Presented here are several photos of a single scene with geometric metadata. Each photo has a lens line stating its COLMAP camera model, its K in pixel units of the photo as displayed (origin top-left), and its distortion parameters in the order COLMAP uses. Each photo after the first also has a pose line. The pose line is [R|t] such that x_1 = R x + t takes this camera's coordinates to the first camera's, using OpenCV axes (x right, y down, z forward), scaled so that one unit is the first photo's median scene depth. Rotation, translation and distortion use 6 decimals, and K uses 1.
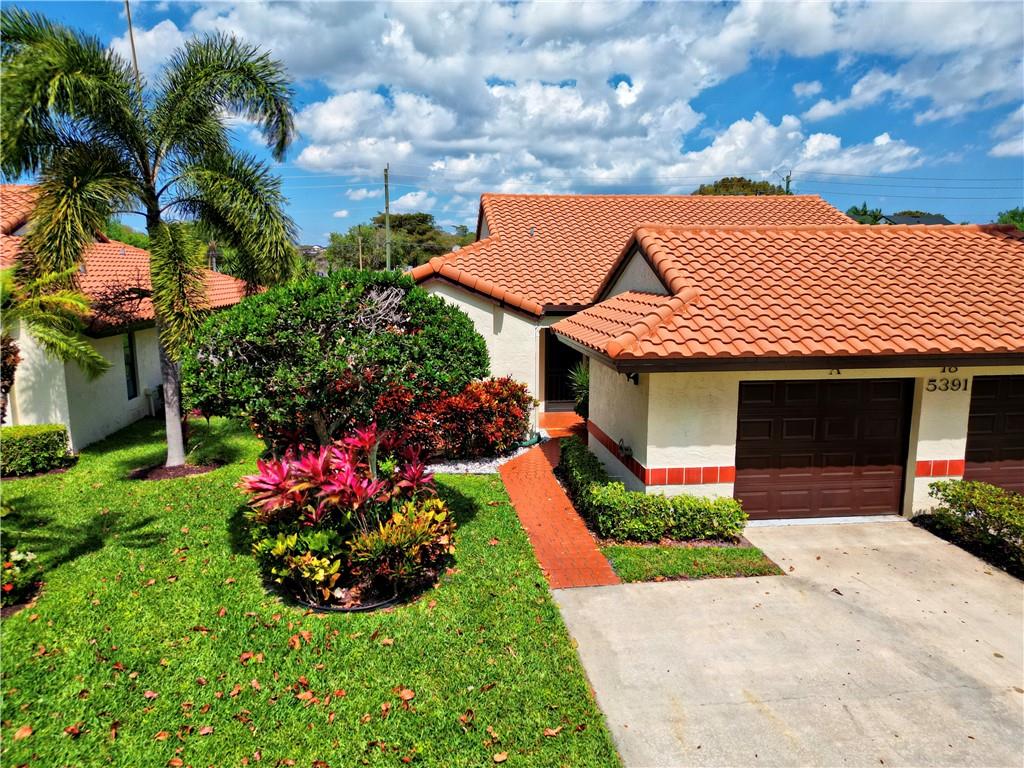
lens RADIAL K [[710.7, 0, 512.0], [0, 710.7, 384.0], [0, 0, 1]] dist [0.098414, -0.099651]
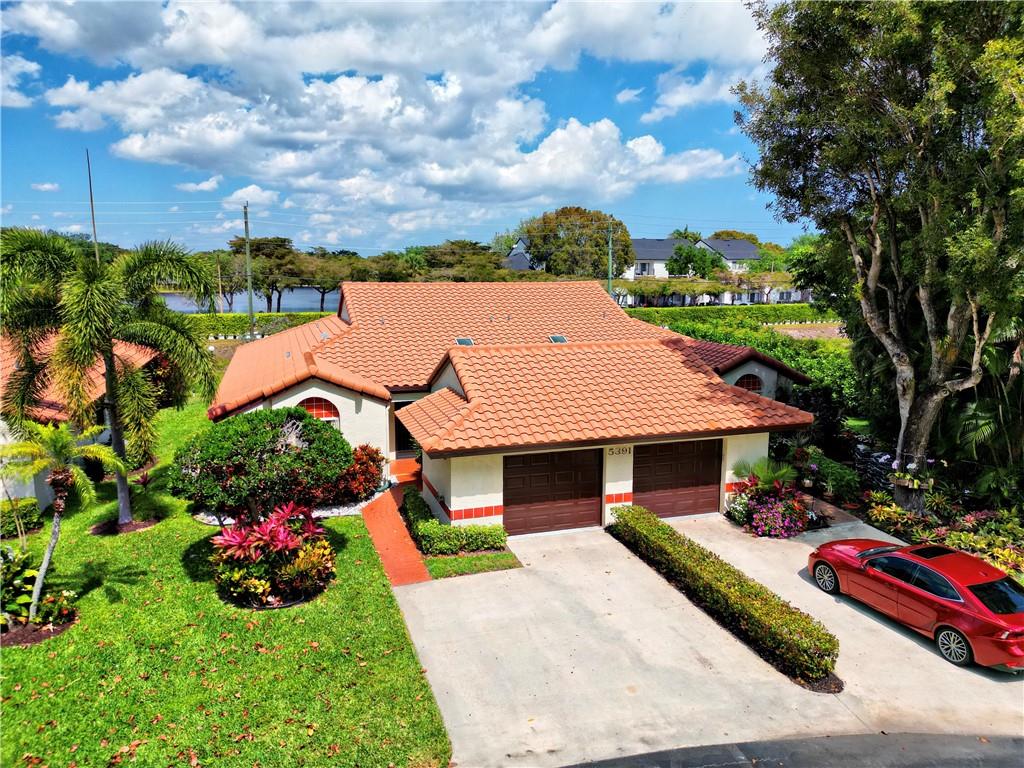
lens RADIAL K [[710.7, 0, 512.0], [0, 710.7, 384.0], [0, 0, 1]] dist [0.098414, -0.099651]
pose [[0.981953, -0.026793, 0.187218, 0.023537], [0.026772, 0.999638, 0.002638, -0.186265], [-0.187220, 0.002422, 0.982315, -0.703602]]
